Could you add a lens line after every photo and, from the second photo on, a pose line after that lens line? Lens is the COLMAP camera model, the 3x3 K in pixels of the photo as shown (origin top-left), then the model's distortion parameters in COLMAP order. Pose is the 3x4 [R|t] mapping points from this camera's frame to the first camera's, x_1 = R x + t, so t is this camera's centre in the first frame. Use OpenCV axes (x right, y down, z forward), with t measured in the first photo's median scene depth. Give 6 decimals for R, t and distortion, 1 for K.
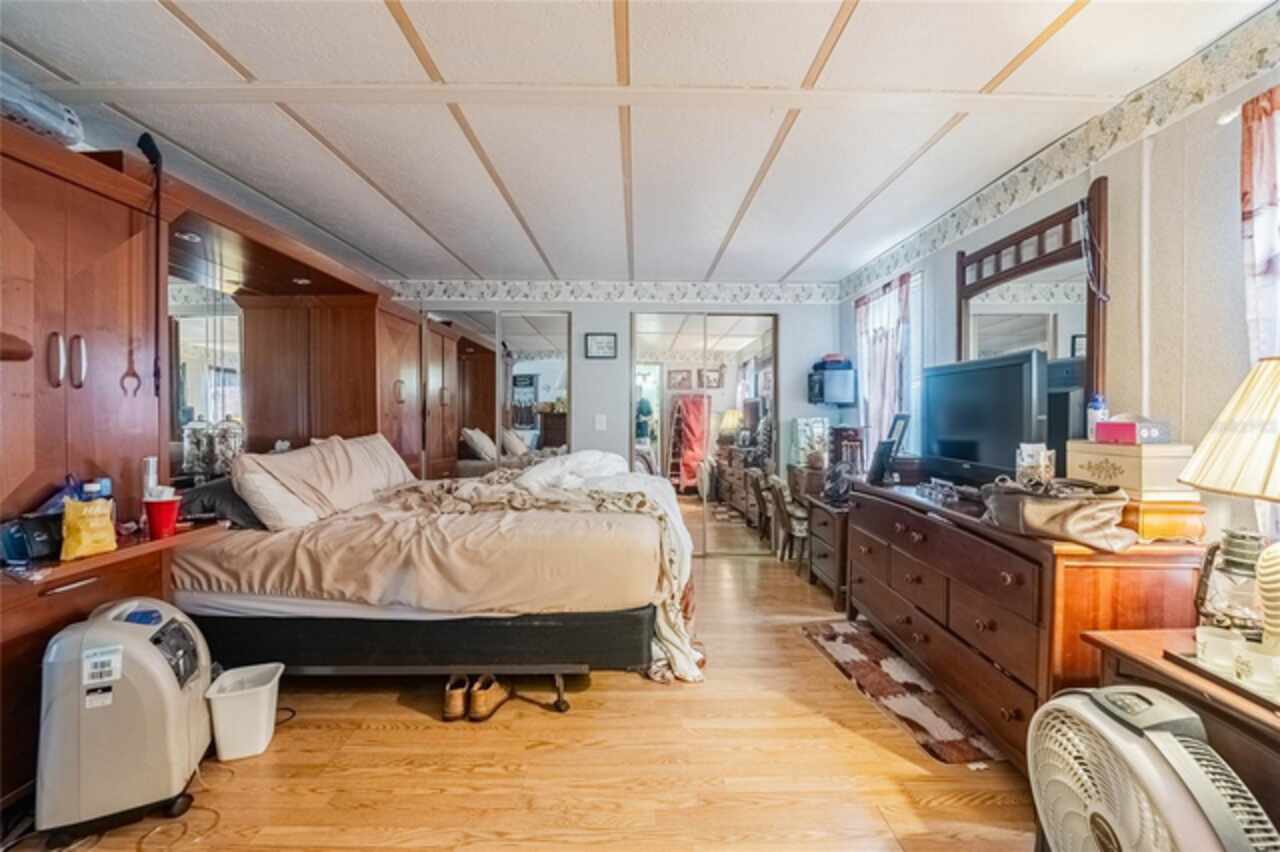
lens RADIAL K [[511.9, 0, 655.2], [0, 511.9, 415.6], [0, 0, 1]] dist [-0.002623, -0.004972]
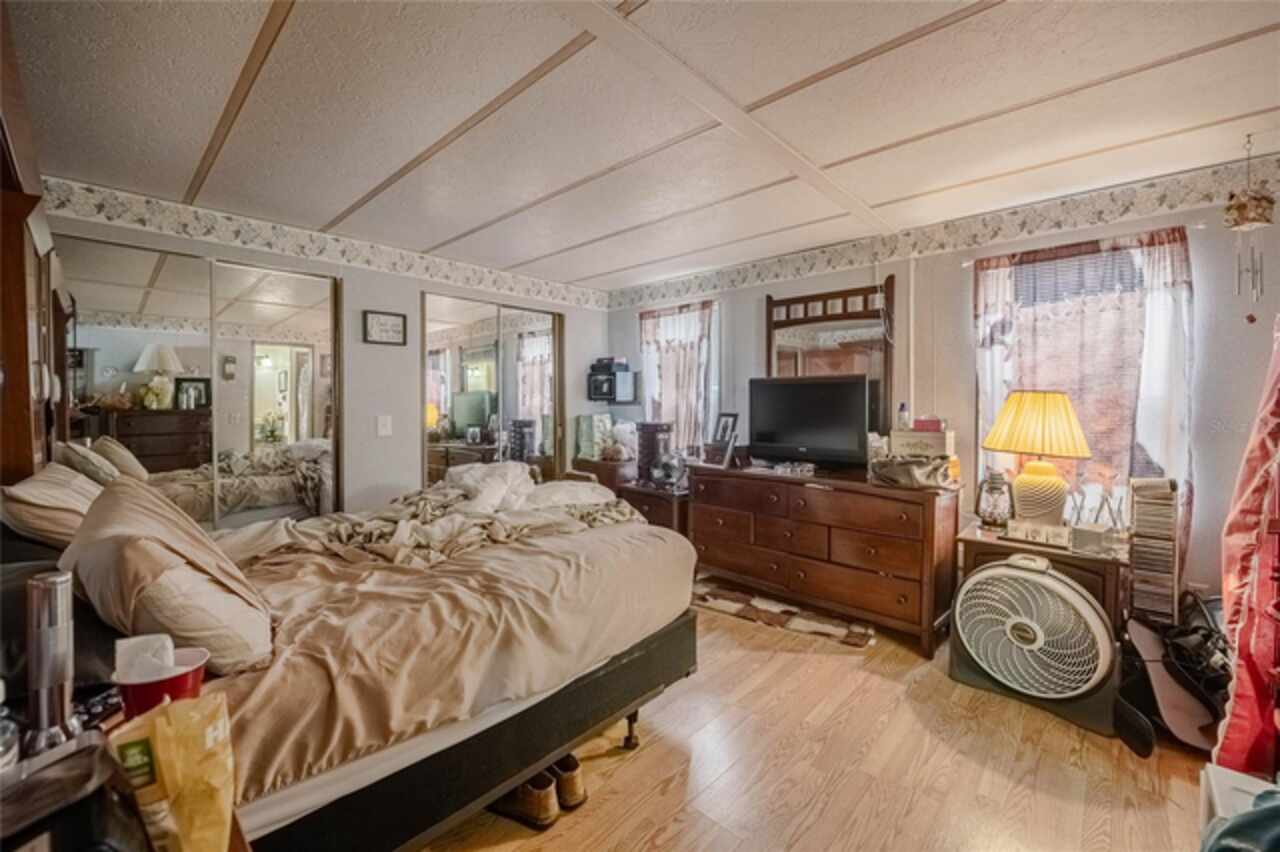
lens RADIAL K [[511.8, 0, 636.8], [0, 511.8, 407.0], [0, 0, 1]] dist [-0.008777, -0.000199]
pose [[0.699436, -0.011513, 0.714603, -0.686268], [0.007130, 0.999933, 0.009132, -0.033581], [-0.714660, -0.001292, 0.699471, 0.298785]]
